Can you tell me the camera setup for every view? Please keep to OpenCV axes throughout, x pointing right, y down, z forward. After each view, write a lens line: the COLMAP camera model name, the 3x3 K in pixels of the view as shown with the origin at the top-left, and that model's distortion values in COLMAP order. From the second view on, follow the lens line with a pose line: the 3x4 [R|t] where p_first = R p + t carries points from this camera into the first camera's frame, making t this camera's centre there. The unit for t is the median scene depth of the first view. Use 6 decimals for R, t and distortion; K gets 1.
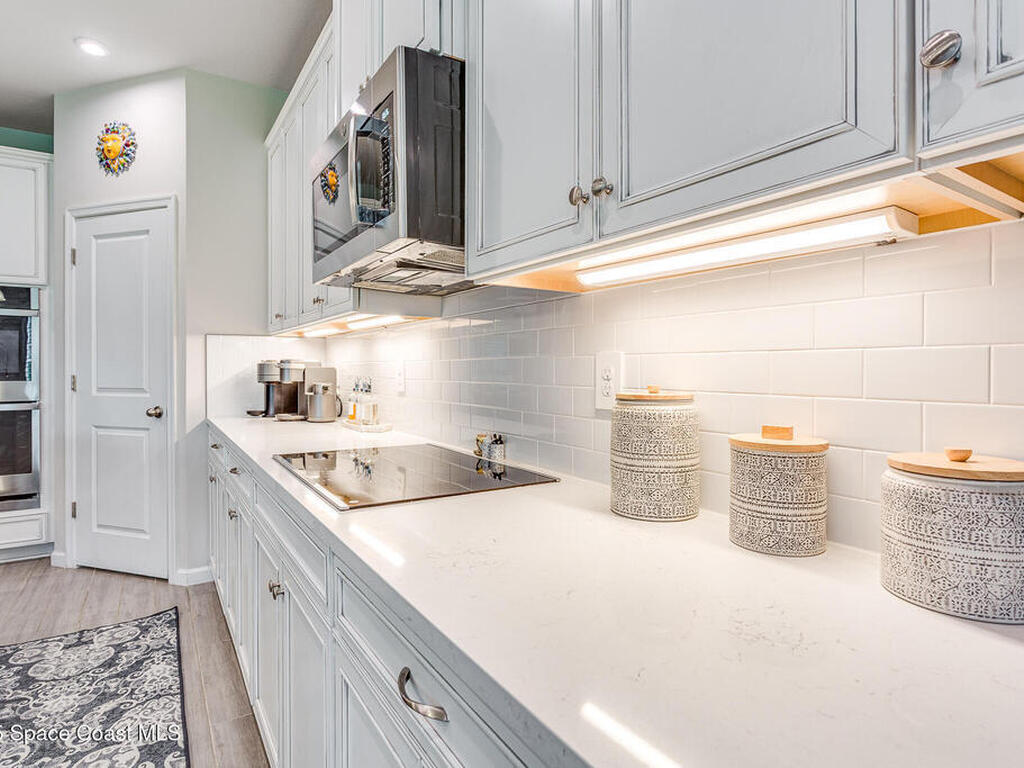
lens RADIAL K [[559.5, 0, 500.7], [0, 559.5, 371.0], [0, 0, 1]] dist [-0.010140, 0.005869]
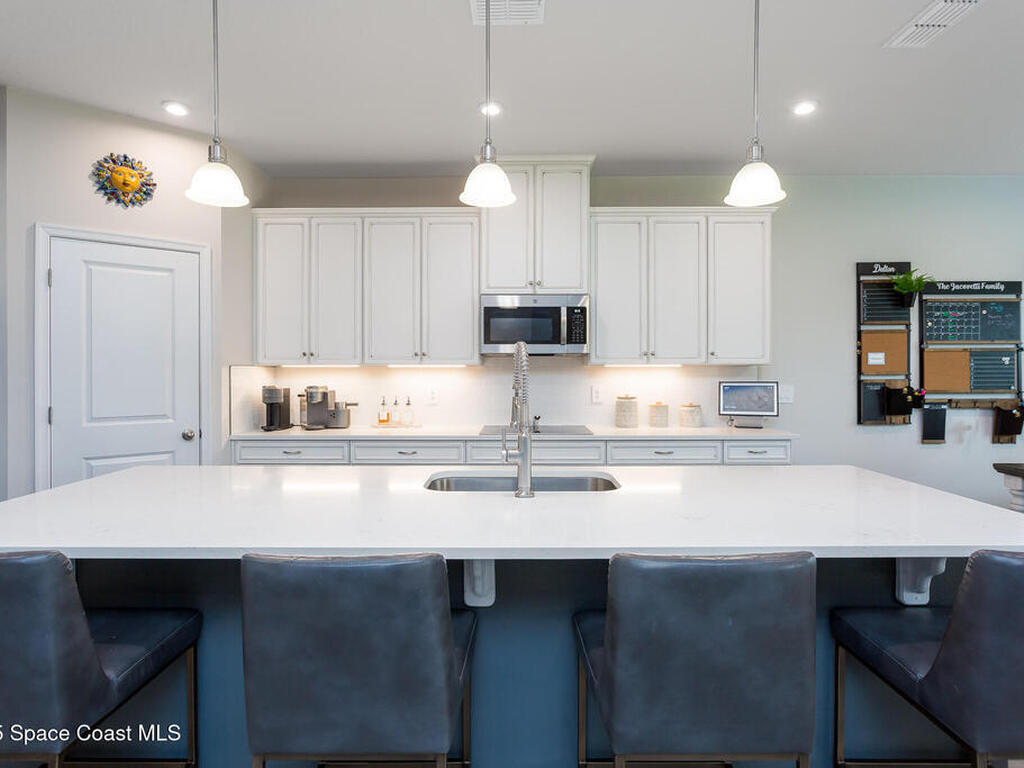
lens RADIAL K [[552.5, 0, 507.8], [0, 552.5, 378.8], [0, 0, 1]] dist [-0.022221, 0.011323]
pose [[0.532699, -0.011128, 0.846232, -1.496132], [0.007226, 0.999937, 0.008600, -0.053690], [-0.846274, 0.001534, 0.532746, -0.157682]]
